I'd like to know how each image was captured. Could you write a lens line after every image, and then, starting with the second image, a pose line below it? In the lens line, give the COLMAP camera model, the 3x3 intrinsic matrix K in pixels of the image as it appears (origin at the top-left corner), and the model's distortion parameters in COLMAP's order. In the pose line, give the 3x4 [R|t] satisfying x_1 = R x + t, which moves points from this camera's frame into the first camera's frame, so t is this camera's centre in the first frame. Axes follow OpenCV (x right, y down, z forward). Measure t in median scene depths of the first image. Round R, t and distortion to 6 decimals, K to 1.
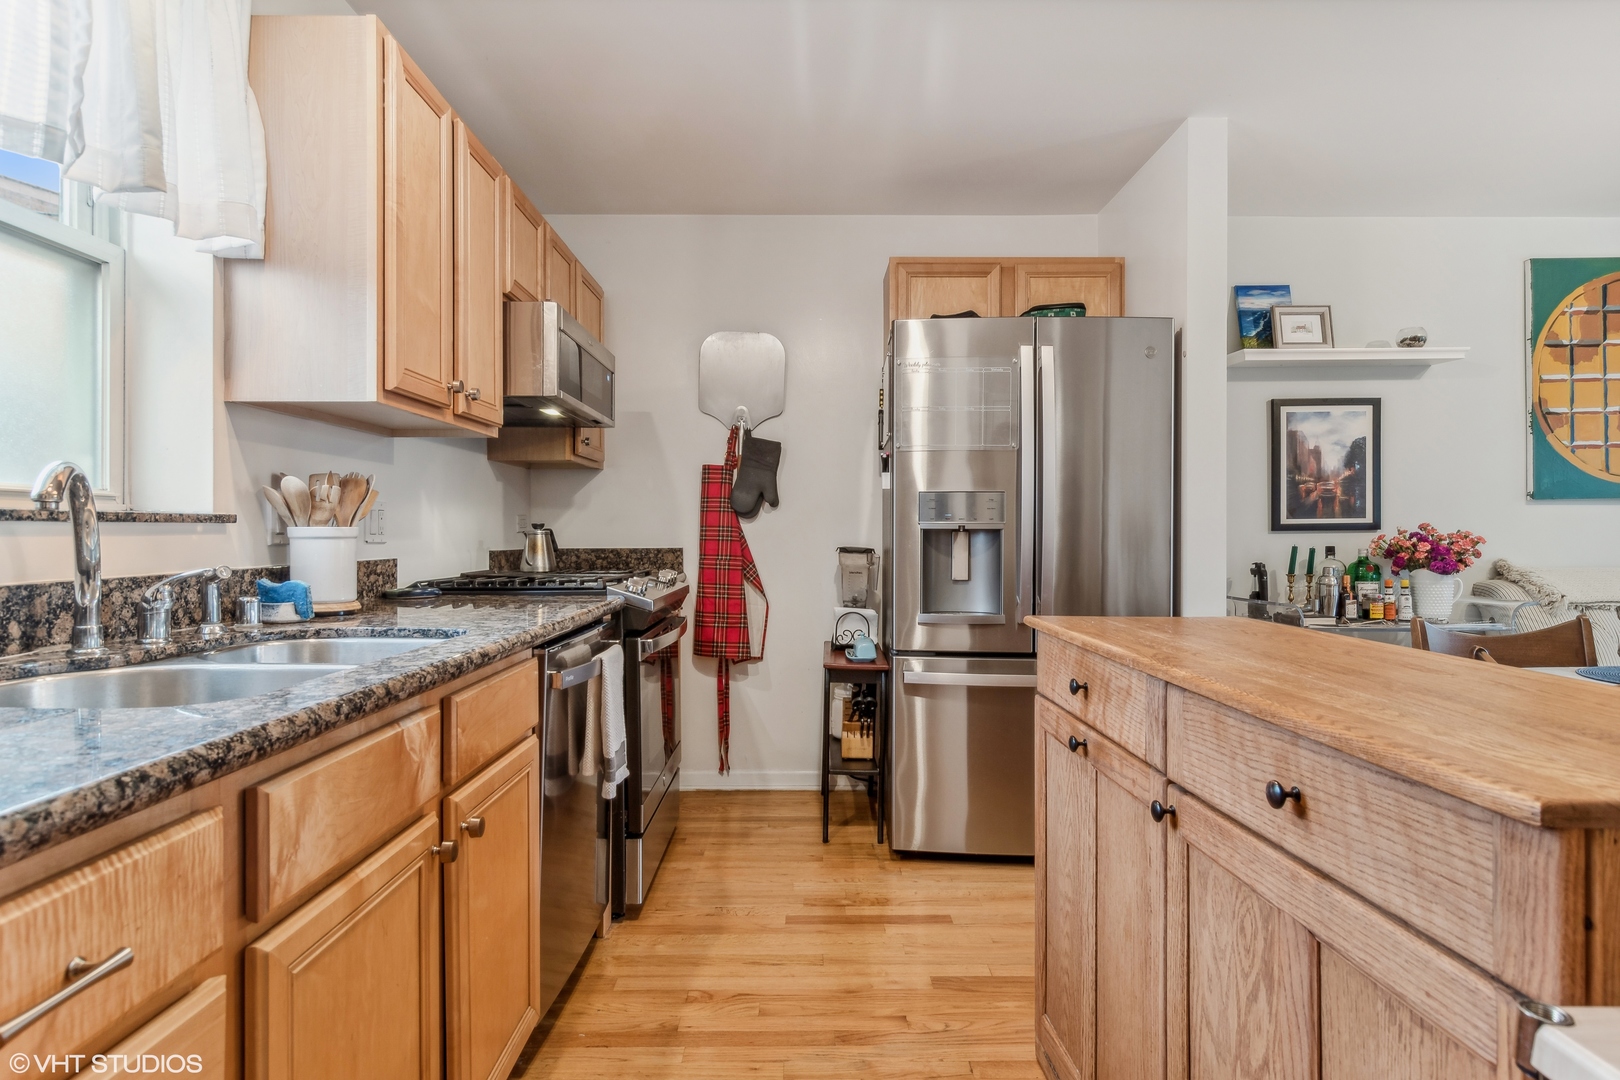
lens RADIAL K [[867.8, 0, 810.2], [0, 867.8, 536.6], [0, 0, 1]] dist [-0.000234, -0.001647]
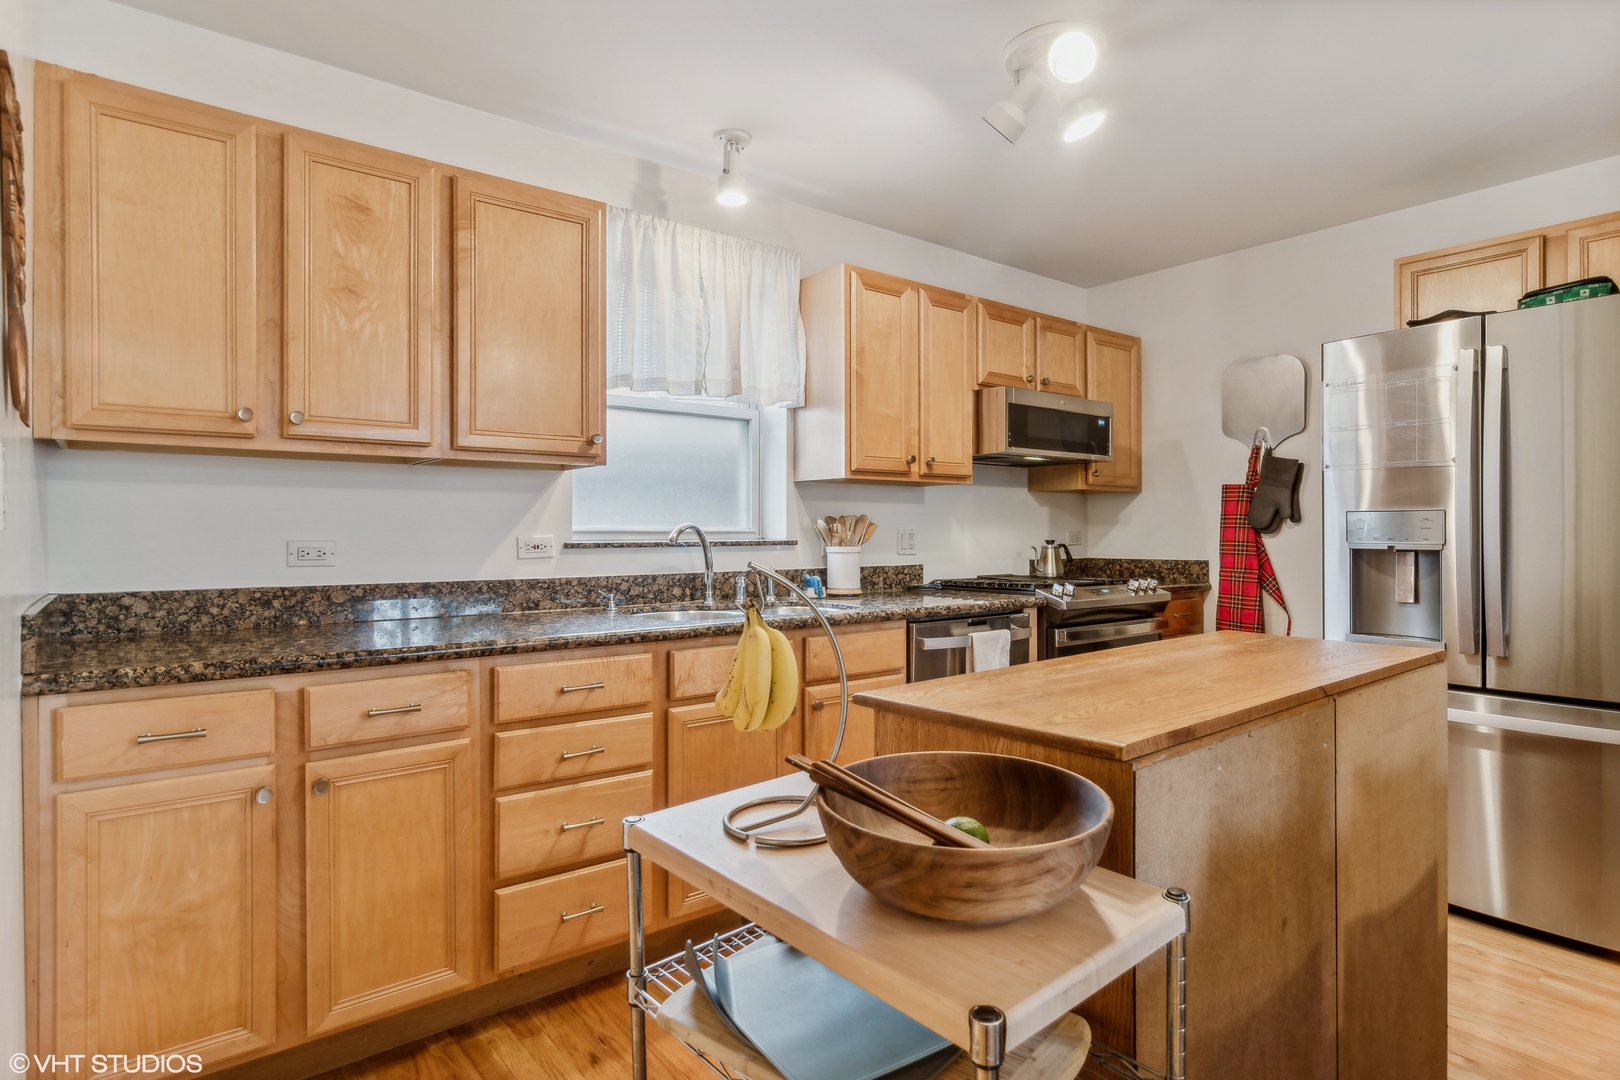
lens RADIAL K [[867.8, 0, 812.6], [0, 867.8, 537.2], [0, 0, 1]] dist [-0.000234, -0.001647]
pose [[0.623886, 0.003169, -0.781509, 0.770878], [-0.003115, 0.999994, 0.001568, -0.032157], [0.781509, 0.001456, 0.623892, -0.153614]]
